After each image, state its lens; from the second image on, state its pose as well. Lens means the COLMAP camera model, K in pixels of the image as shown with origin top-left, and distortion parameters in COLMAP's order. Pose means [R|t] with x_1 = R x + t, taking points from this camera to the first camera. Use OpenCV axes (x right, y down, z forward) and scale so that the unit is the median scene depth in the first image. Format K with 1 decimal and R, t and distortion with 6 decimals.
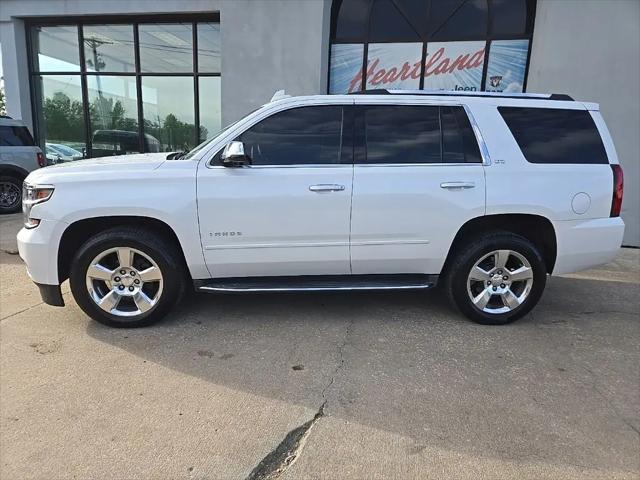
lens RADIAL K [[438.9, 0, 322.5], [0, 438.9, 242.4], [0, 0, 1]] dist [0.069279, -0.042050]
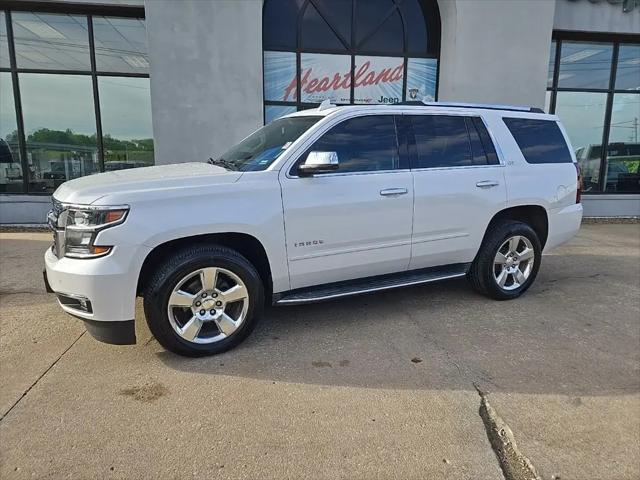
lens RADIAL K [[438.9, 0, 326.5], [0, 438.9, 243.4], [0, 0, 1]] dist [0.069279, -0.042050]
pose [[0.931889, -0.091364, 0.351050, -0.486972], [0.094105, 0.995519, 0.009282, -0.022574], [-0.350325, 0.024386, 0.936311, 0.052330]]
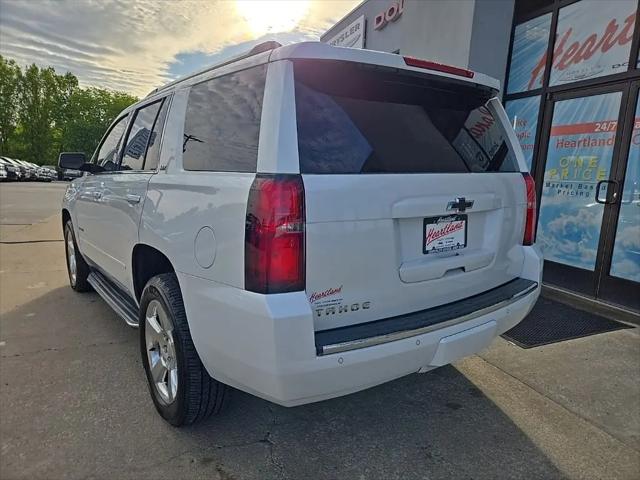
lens RADIAL K [[438.9, 0, 319.7], [0, 438.9, 239.0], [0, 0, 1]] dist [0.069279, -0.042050]
pose [[0.516386, 0.117985, -0.848189, 1.046004], [-0.189615, 0.981632, 0.021107, -0.127842], [0.835100, 0.149930, 0.529272, 0.818757]]
